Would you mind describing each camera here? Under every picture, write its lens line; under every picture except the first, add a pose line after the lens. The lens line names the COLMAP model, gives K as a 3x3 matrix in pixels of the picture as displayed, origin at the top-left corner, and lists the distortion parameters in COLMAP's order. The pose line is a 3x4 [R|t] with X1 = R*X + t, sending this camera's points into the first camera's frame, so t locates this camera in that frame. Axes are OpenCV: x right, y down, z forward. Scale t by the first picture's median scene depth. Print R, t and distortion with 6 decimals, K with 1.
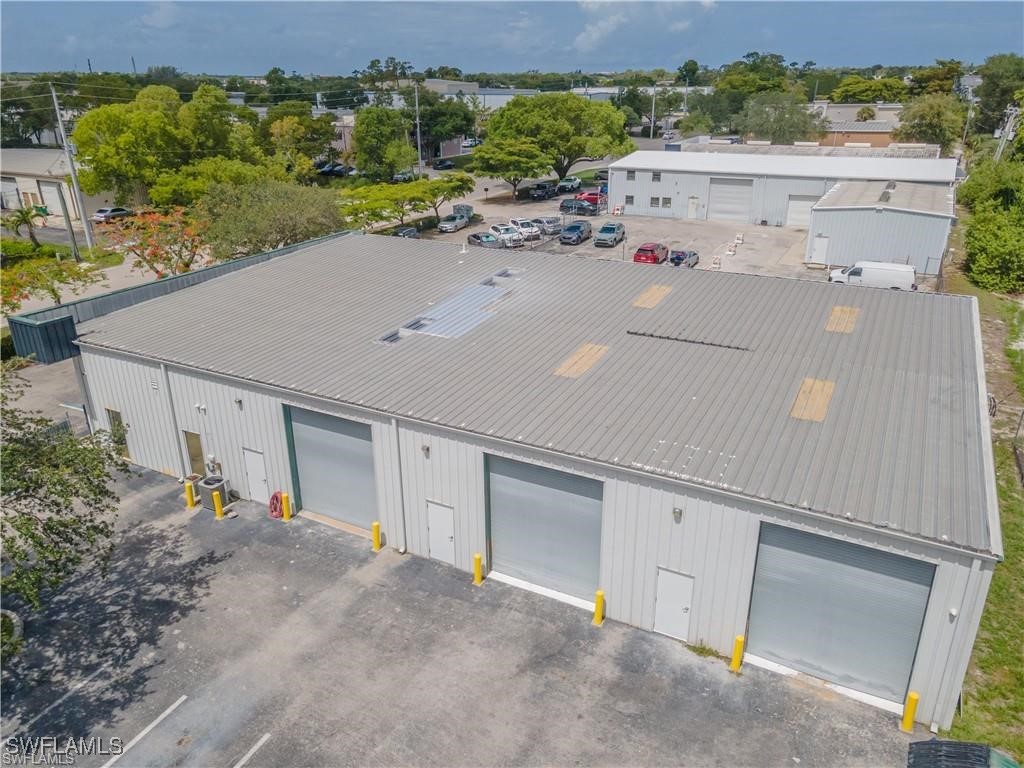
lens RADIAL K [[750.0, 0, 508.8], [0, 750.0, 379.9], [0, 0, 1]] dist [0.025233, 0.037553]
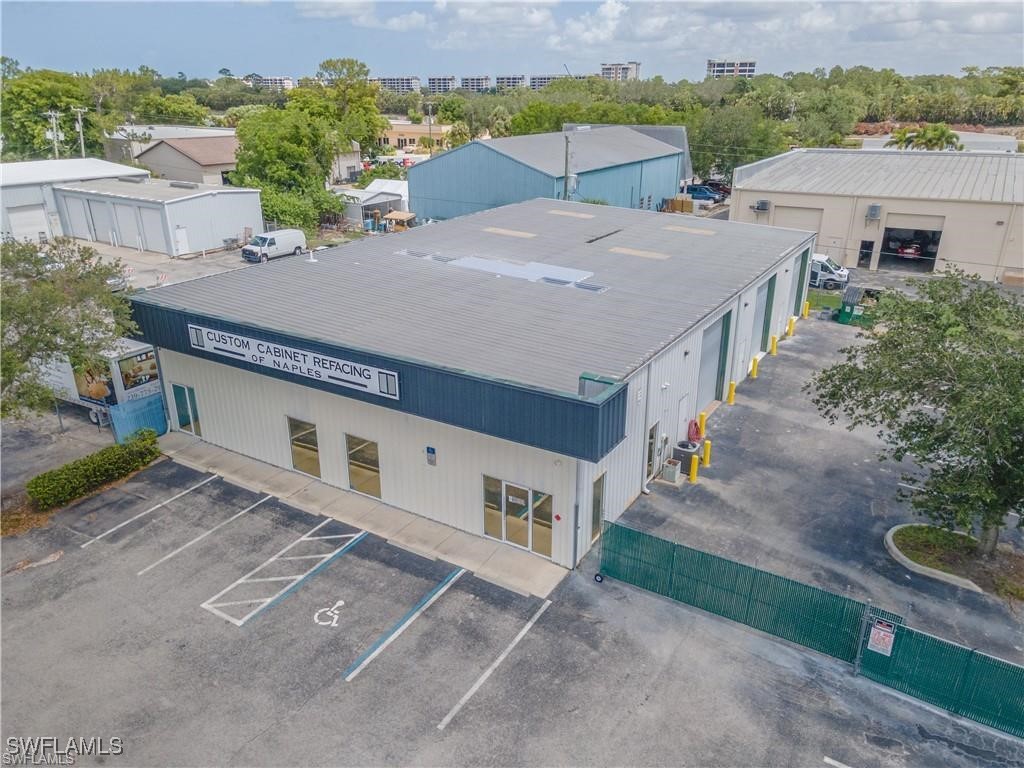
lens RADIAL K [[750.0, 0, 508.8], [0, 750.0, 382.4], [0, 0, 1]] dist [0.025233, 0.037553]
pose [[0.069766, -0.357420, 0.931335, -1.312545], [0.376722, 0.873917, 0.307164, -0.336996], [-0.923695, 0.329425, 0.195617, 0.989354]]
